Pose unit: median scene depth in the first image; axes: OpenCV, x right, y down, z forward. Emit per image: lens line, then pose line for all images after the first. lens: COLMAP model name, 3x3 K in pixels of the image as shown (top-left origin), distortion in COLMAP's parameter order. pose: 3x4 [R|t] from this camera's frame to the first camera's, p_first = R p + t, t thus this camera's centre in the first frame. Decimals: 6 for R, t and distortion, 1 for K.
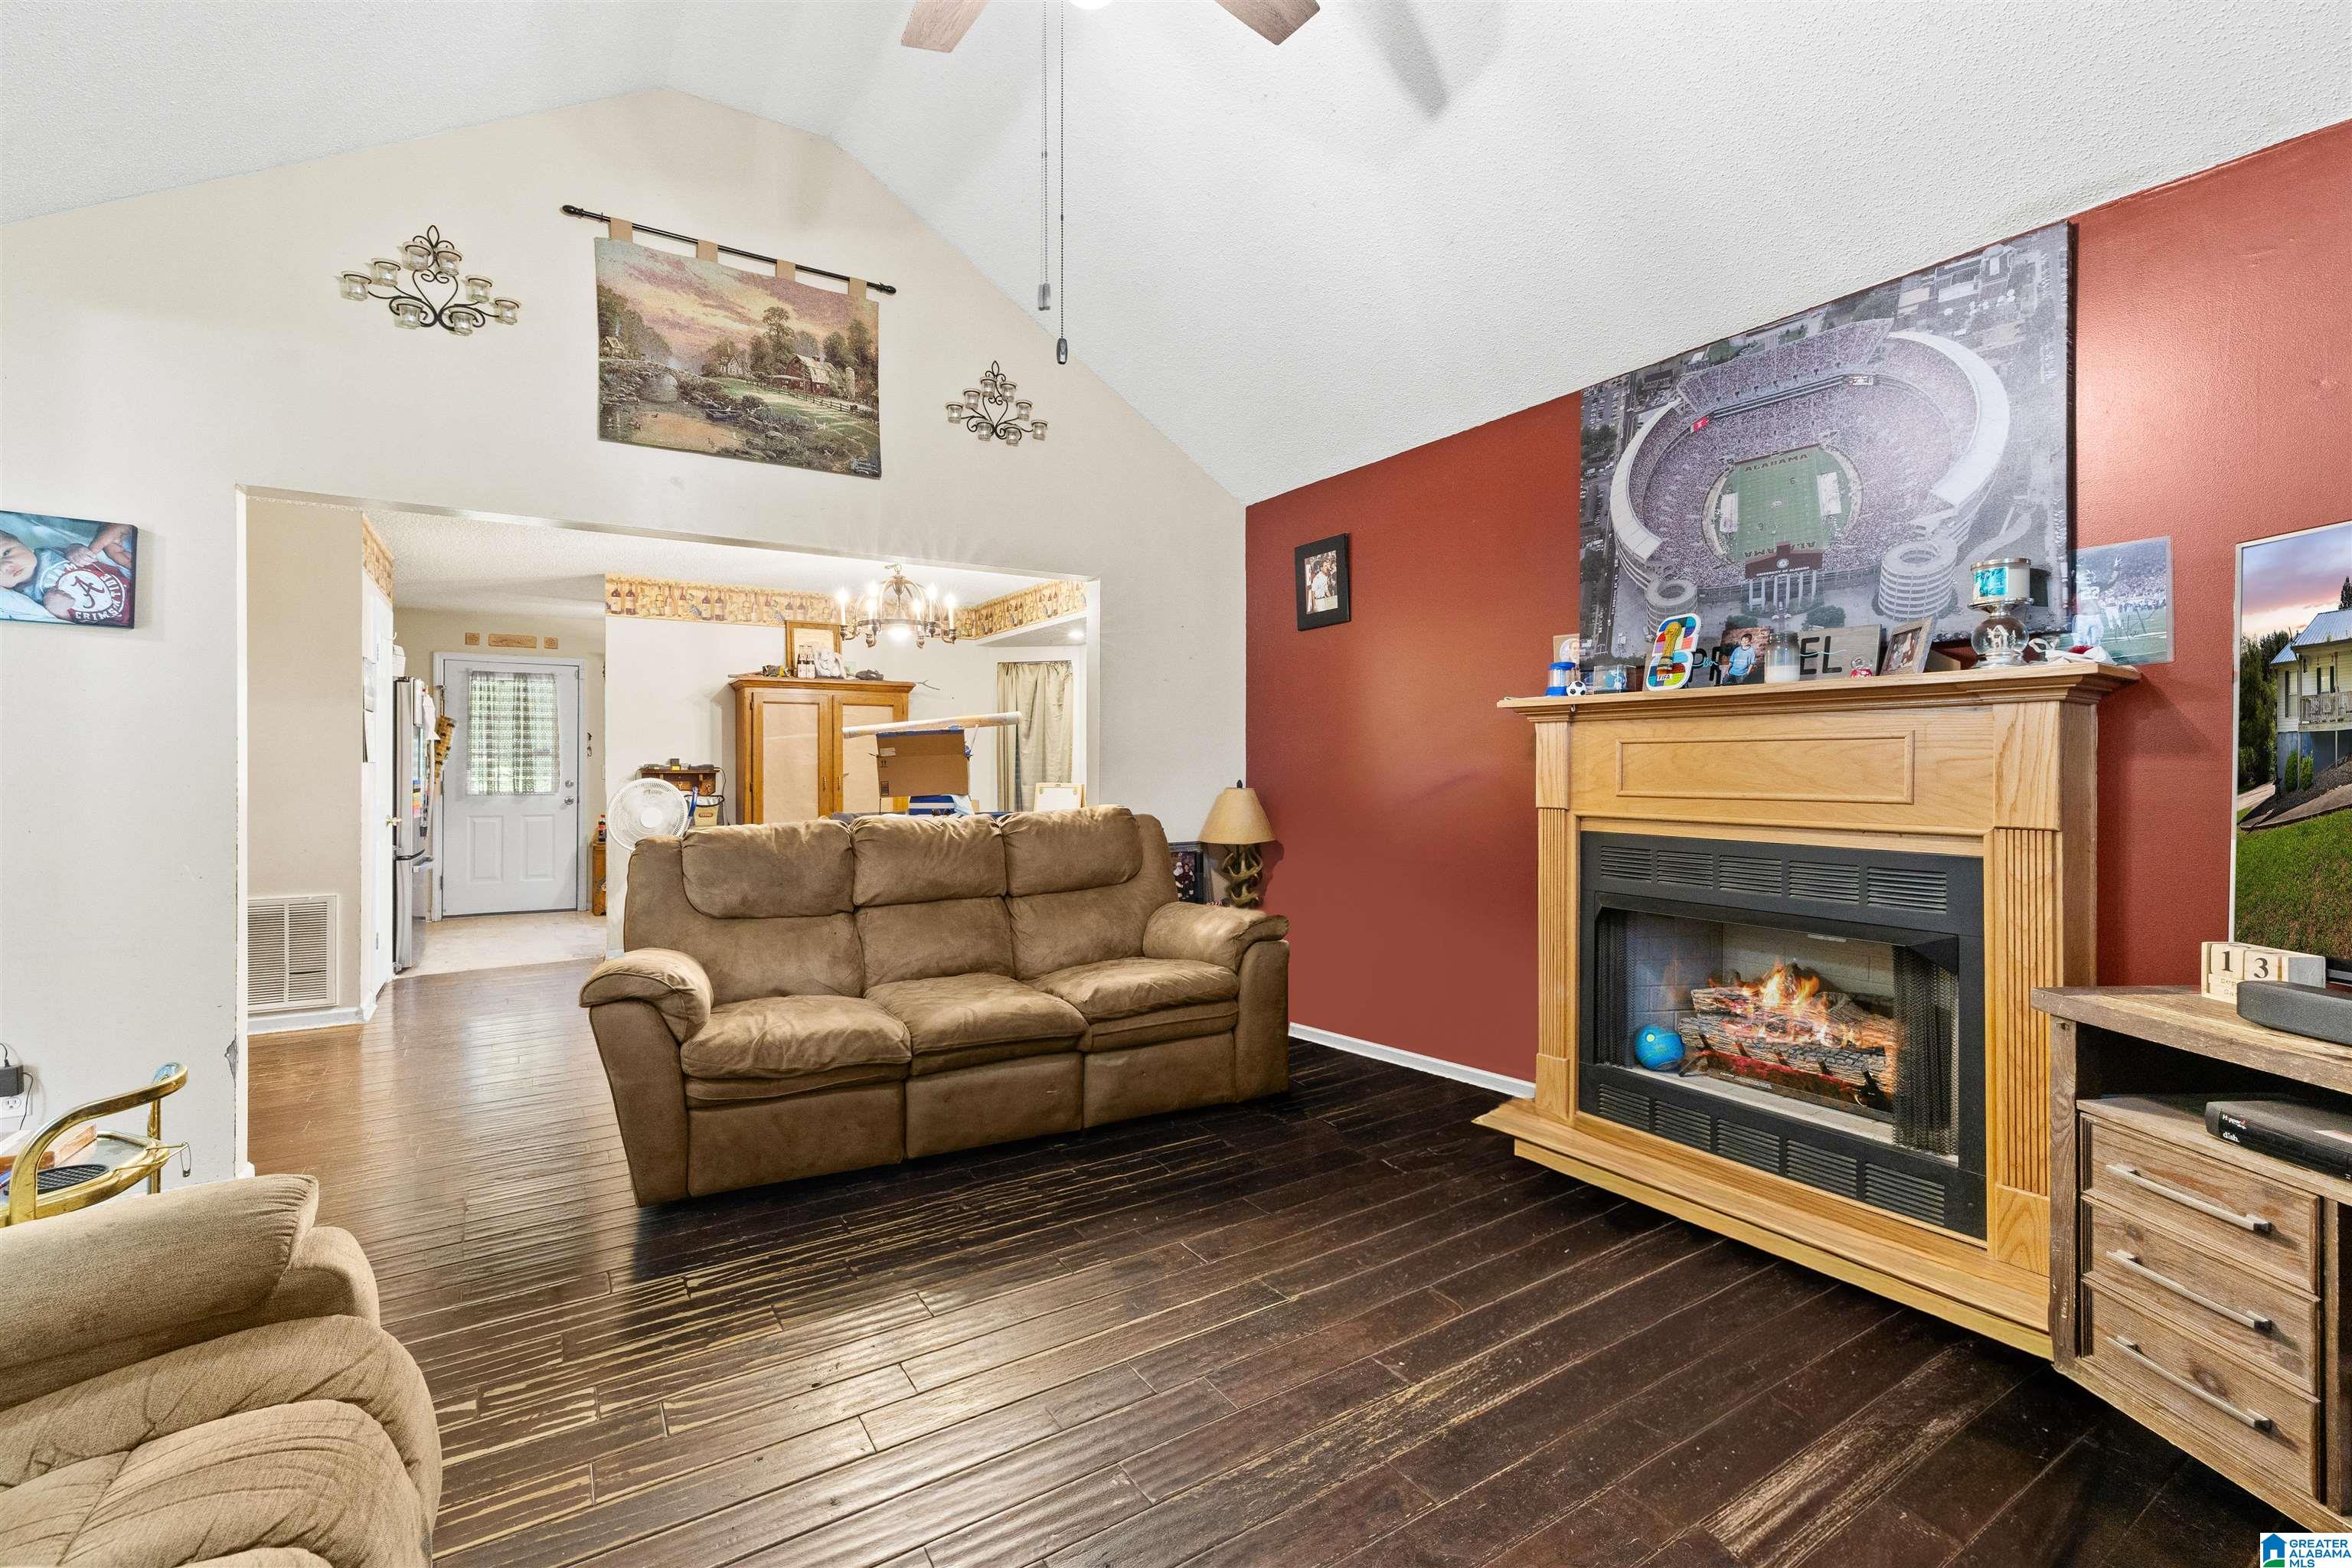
lens RADIAL K [[1010.0, 0, 1164.6], [0, 1010.0, 770.3], [0, 0, 1]] dist [0.002473, 0.000743]
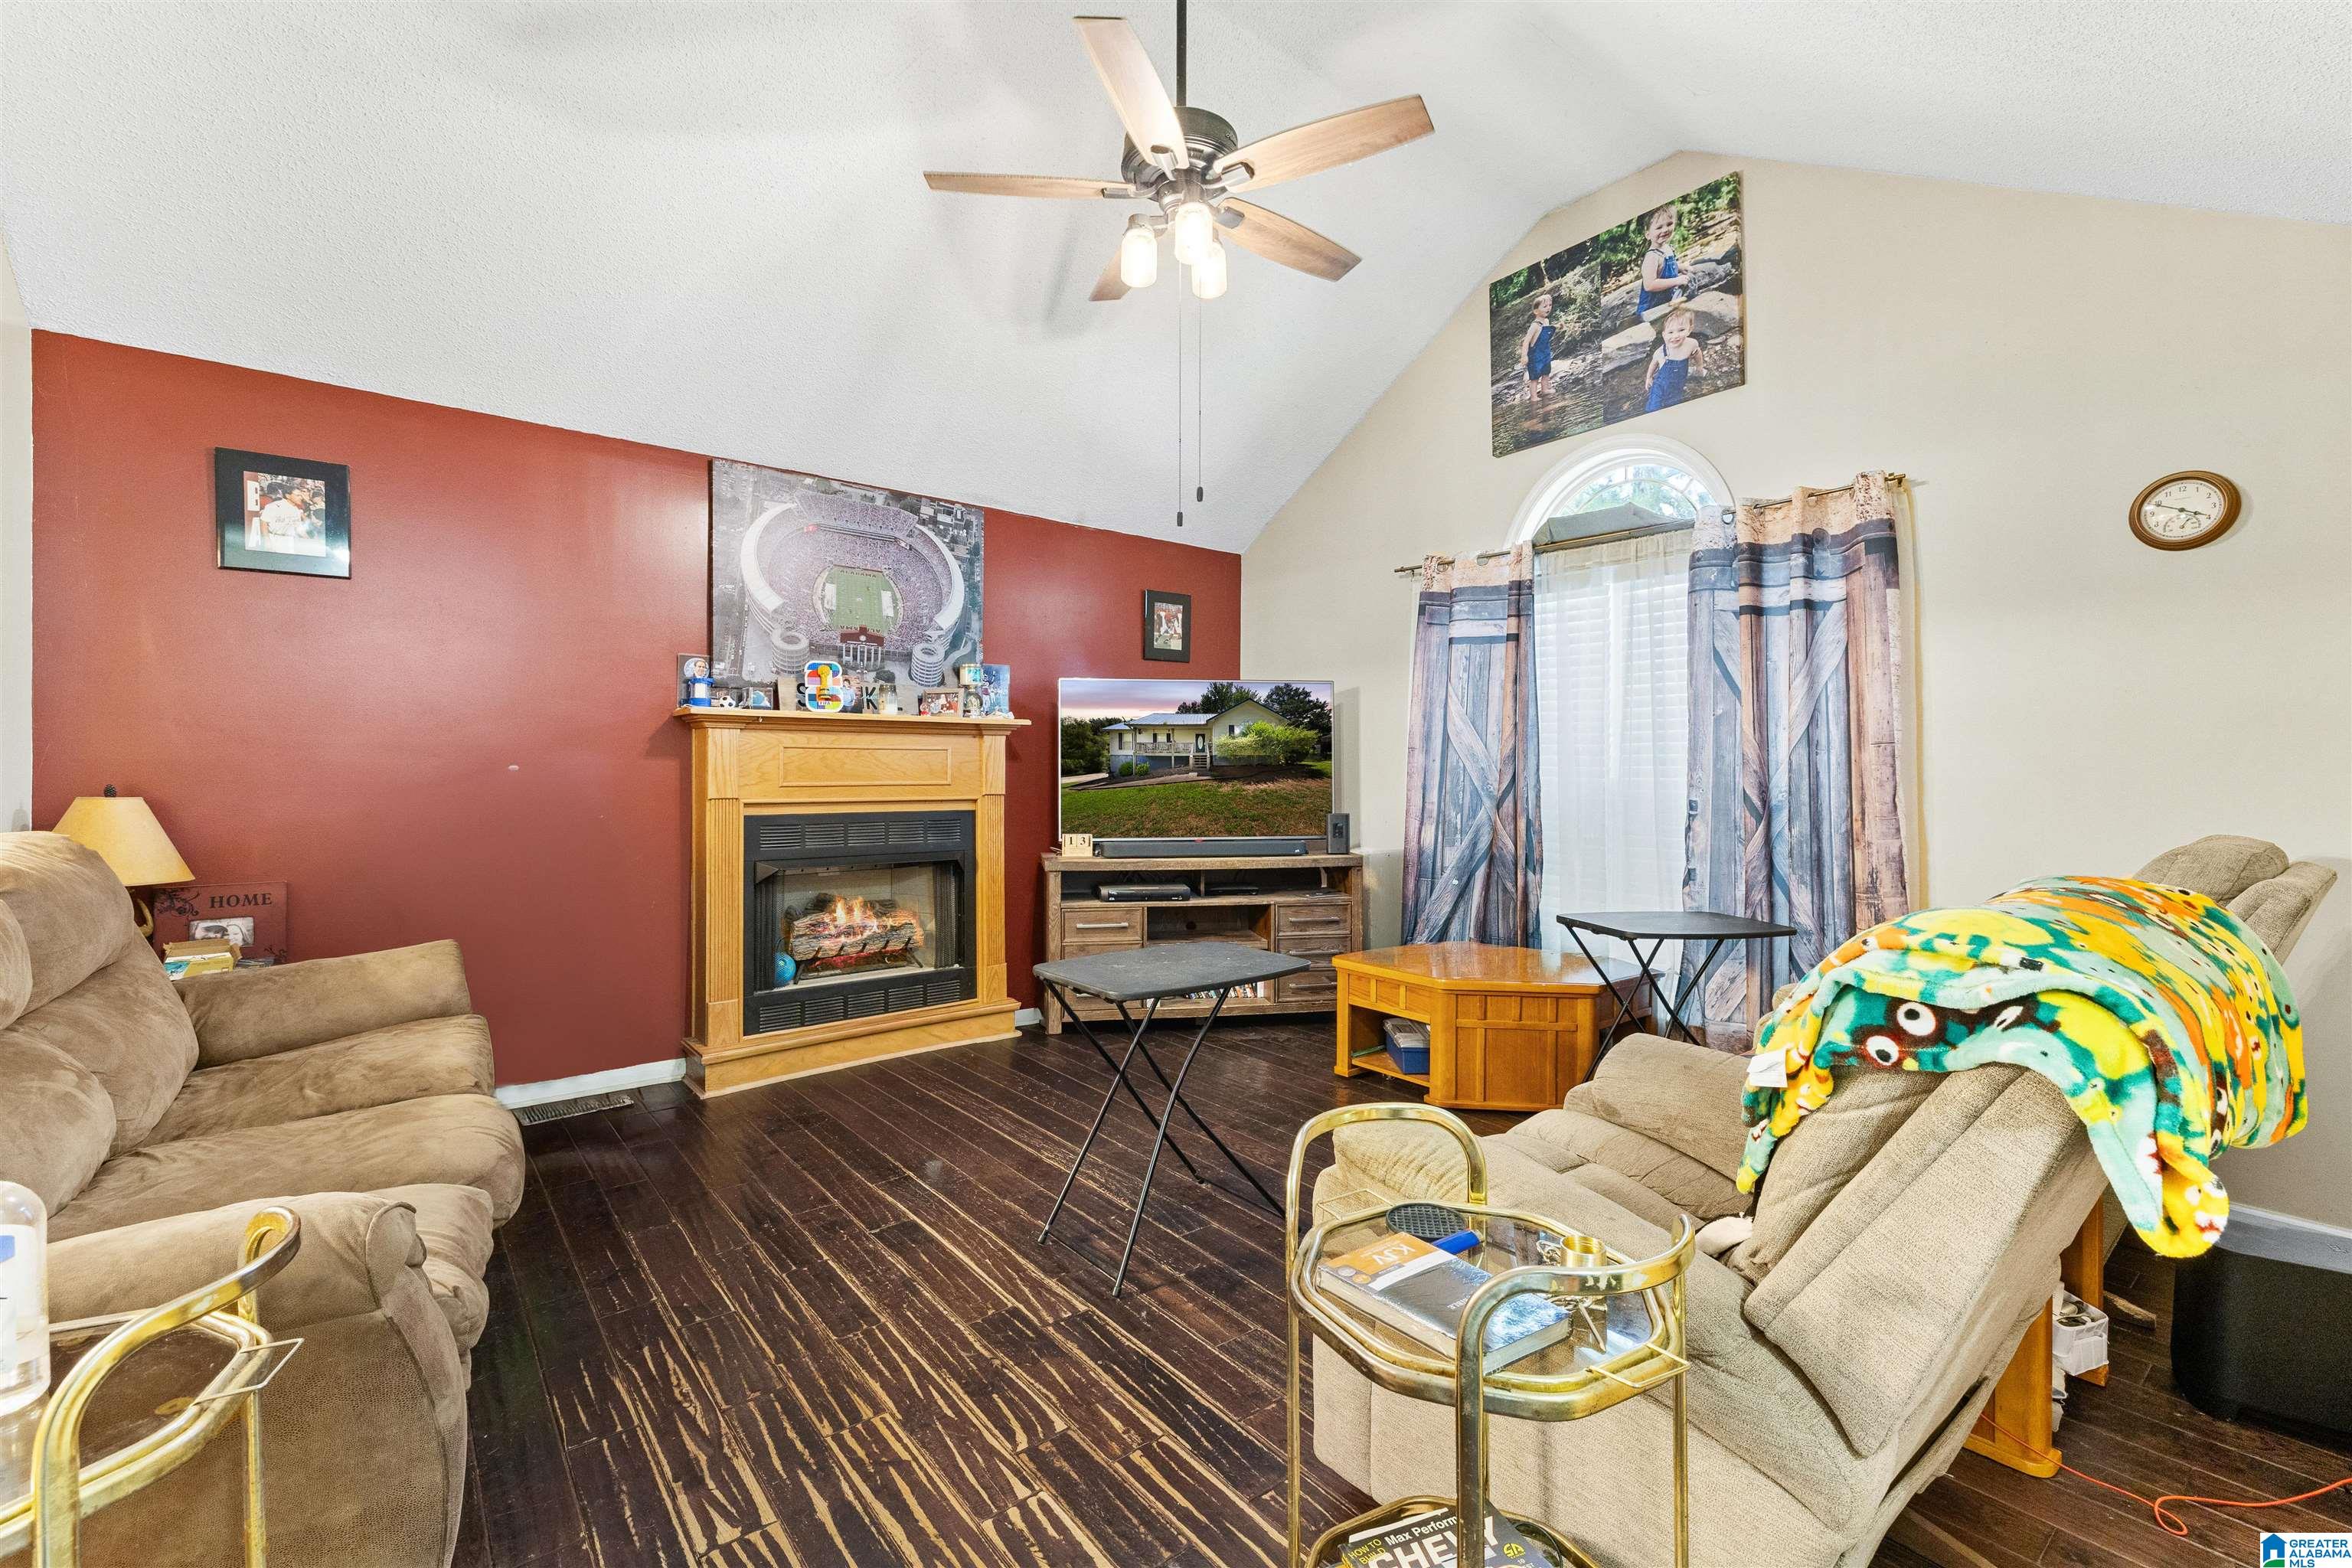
lens RADIAL K [[1010.0, 0, 1168.6], [0, 1010.0, 773.6], [0, 0, 1]] dist [0.002473, 0.000743]
pose [[-0.111882, -0.004919, 0.993709, -1.048426], [0.003190, 0.999981, 0.005309, 0.002434], [-0.993716, 0.003763, -0.111864, 0.710387]]
